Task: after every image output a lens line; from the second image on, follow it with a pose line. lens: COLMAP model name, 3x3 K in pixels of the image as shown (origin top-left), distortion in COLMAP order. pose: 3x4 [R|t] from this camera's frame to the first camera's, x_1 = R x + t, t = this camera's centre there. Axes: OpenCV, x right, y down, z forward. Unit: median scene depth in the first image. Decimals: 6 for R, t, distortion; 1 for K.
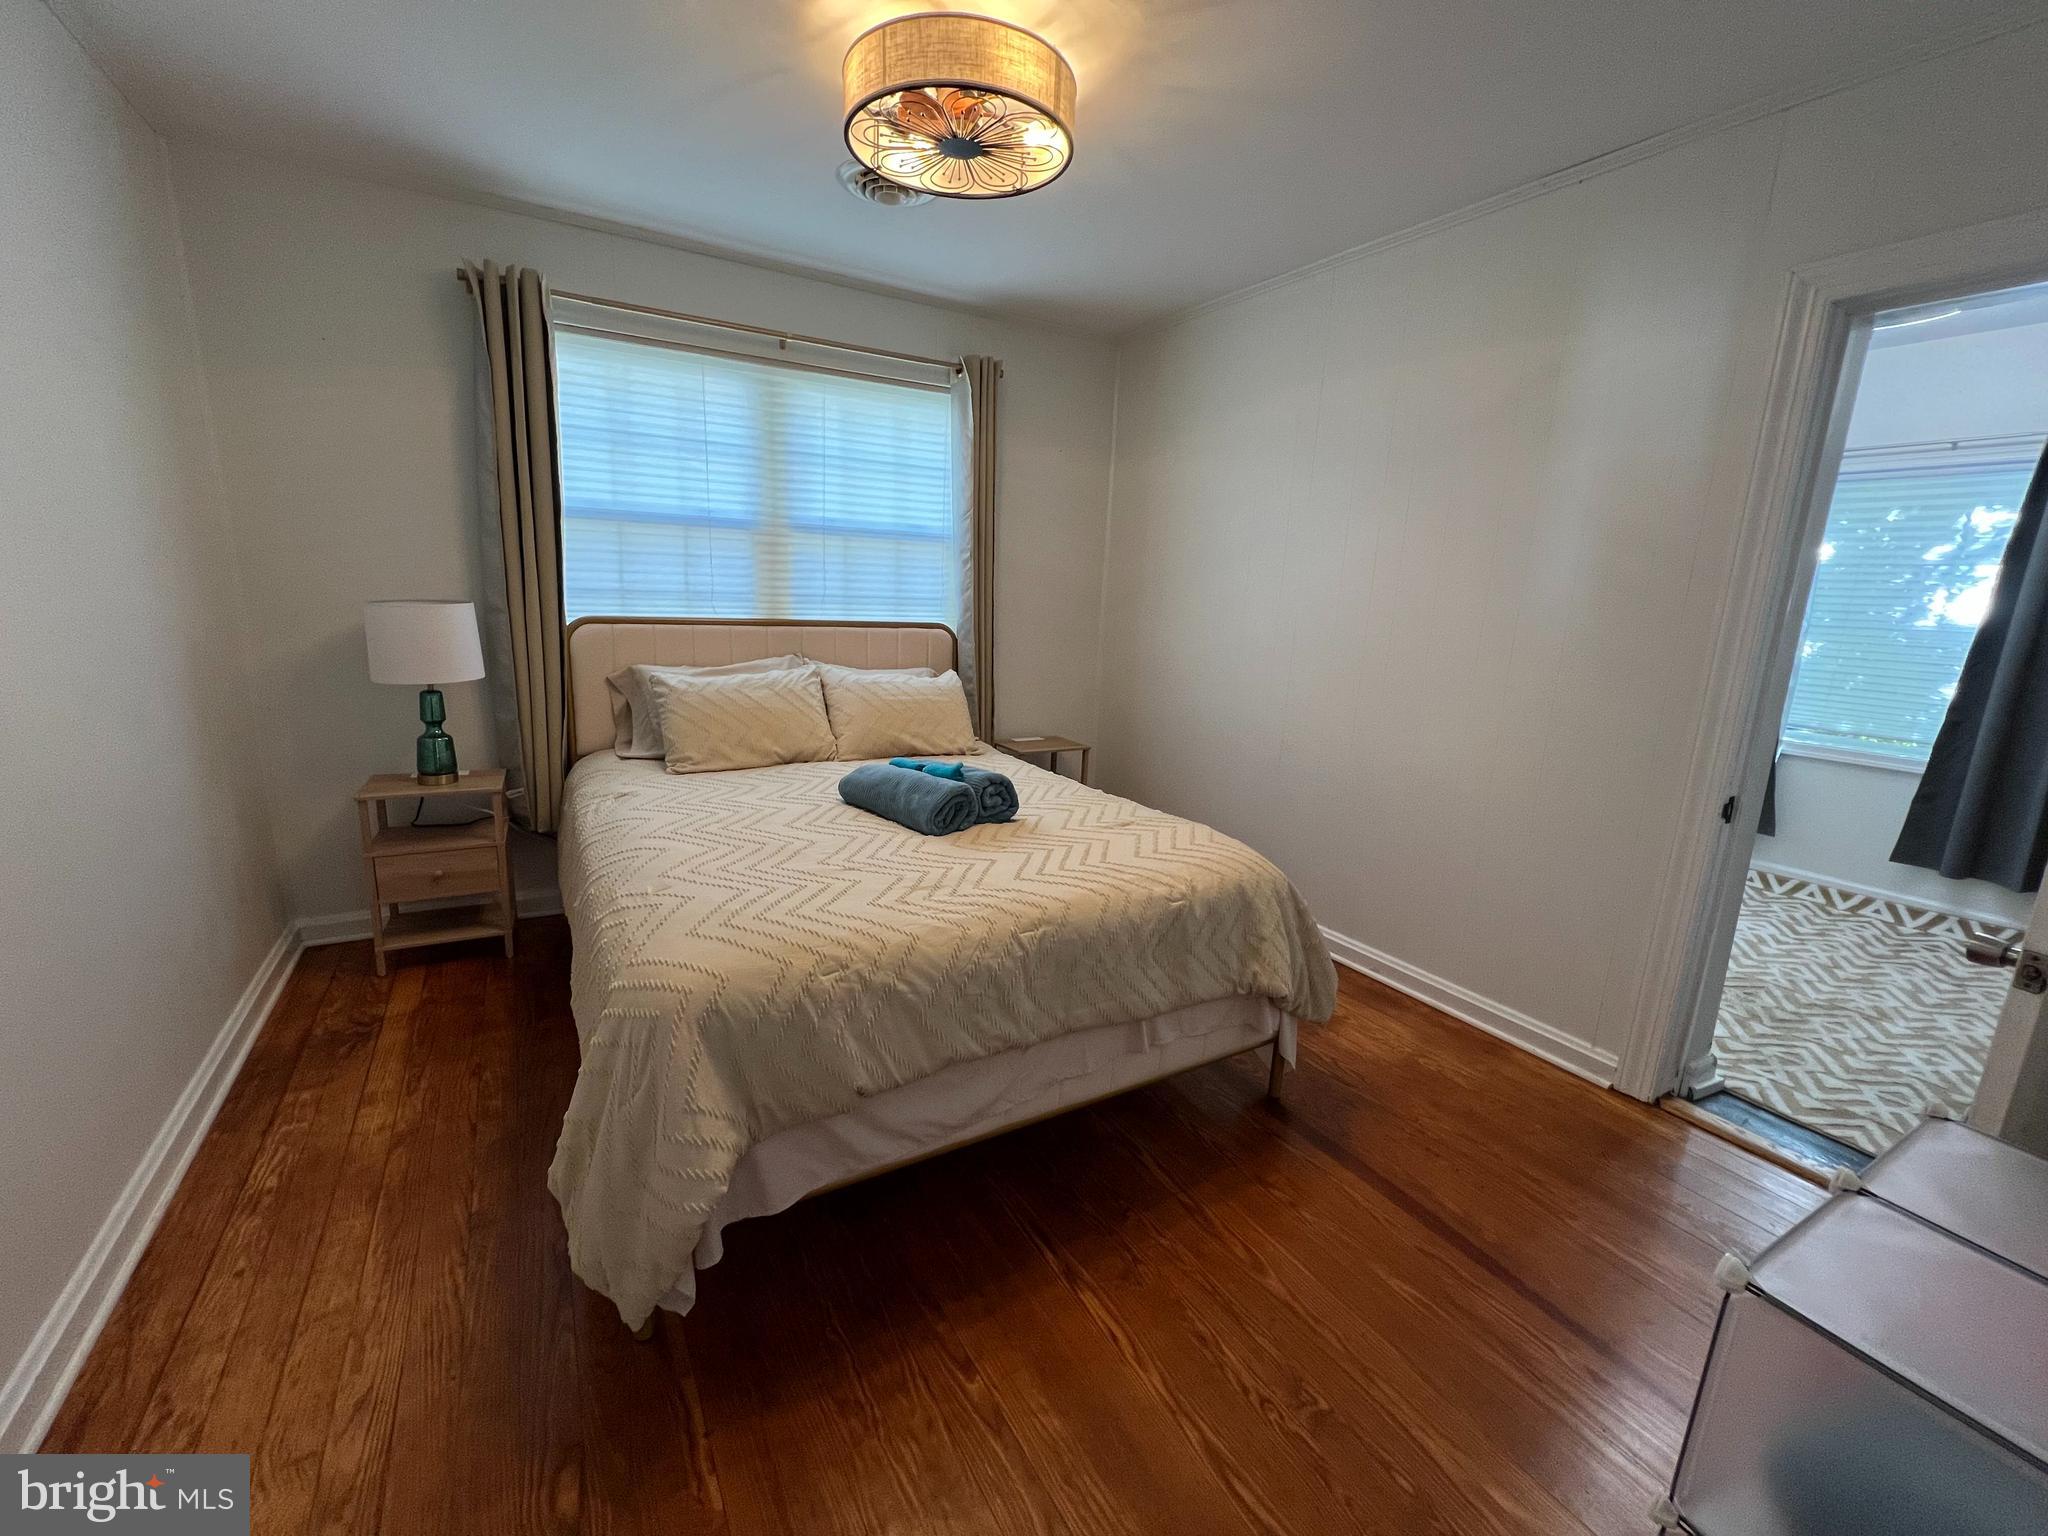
lens RADIAL K [[822.8, 0, 1020.9], [0, 822.8, 762.3], [0, 0, 1]] dist [-0.000345, 0.000589]
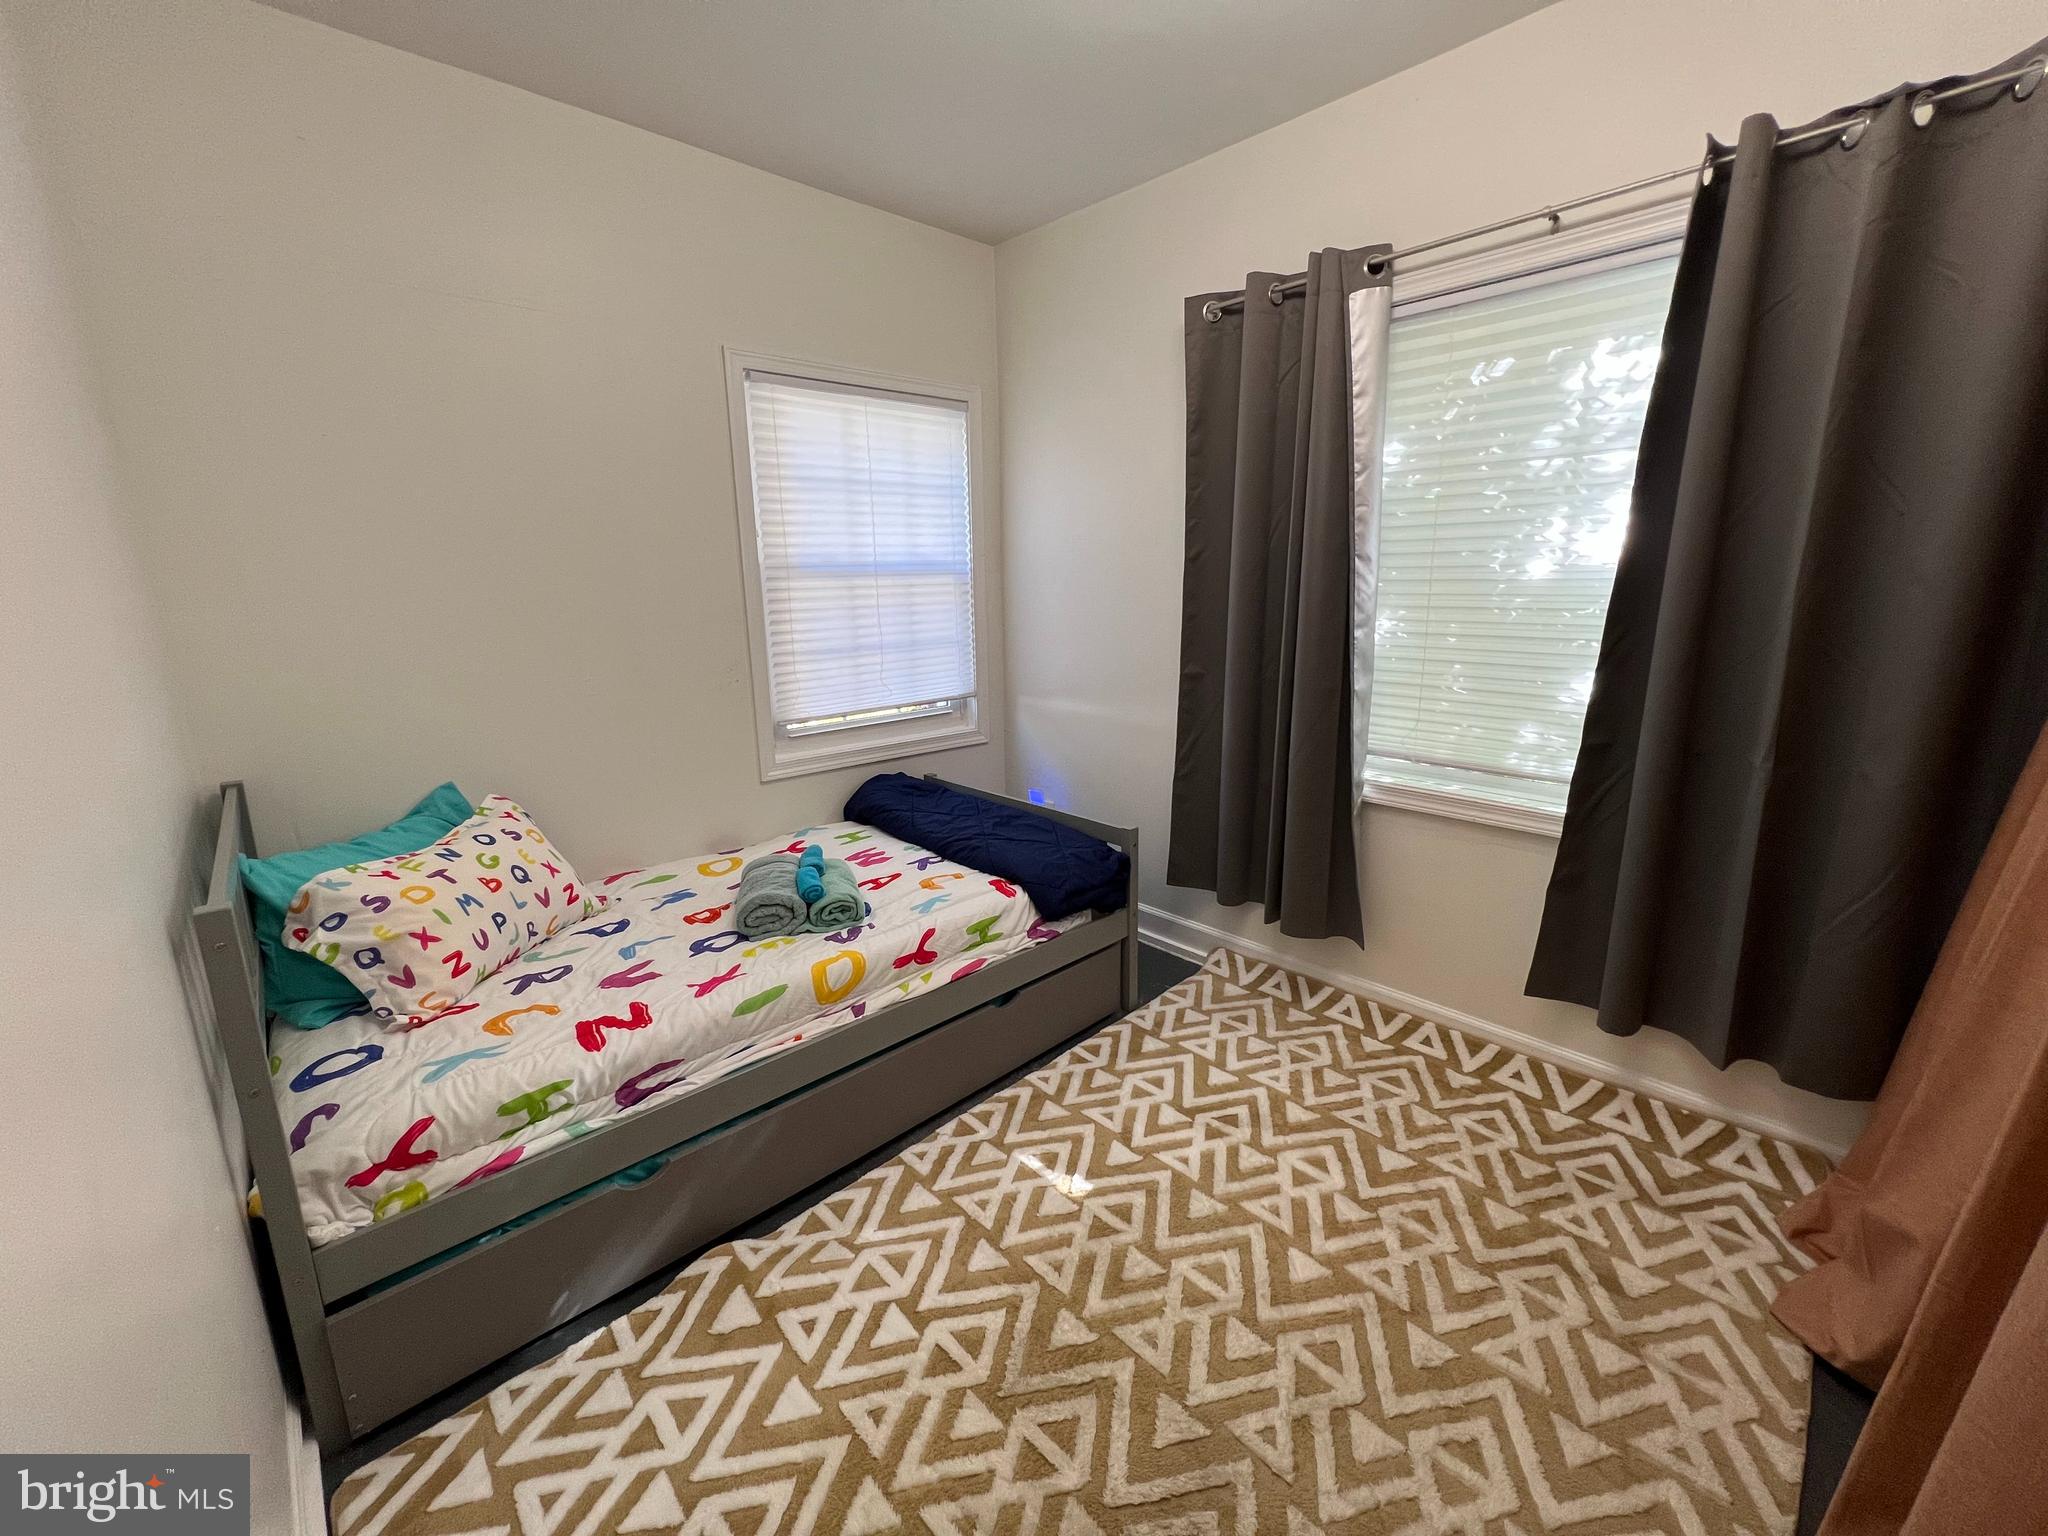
lens RADIAL K [[822.8, 0, 1026.4], [0, 822.8, 765.4], [0, 0, 1]] dist [-0.000345, 0.000589]
pose [[0.976312, -0.097246, 0.193284, 0.642889], [0.095993, 0.995256, 0.015861, -0.077439], [-0.193910, 0.003069, 0.981015, 0.525884]]
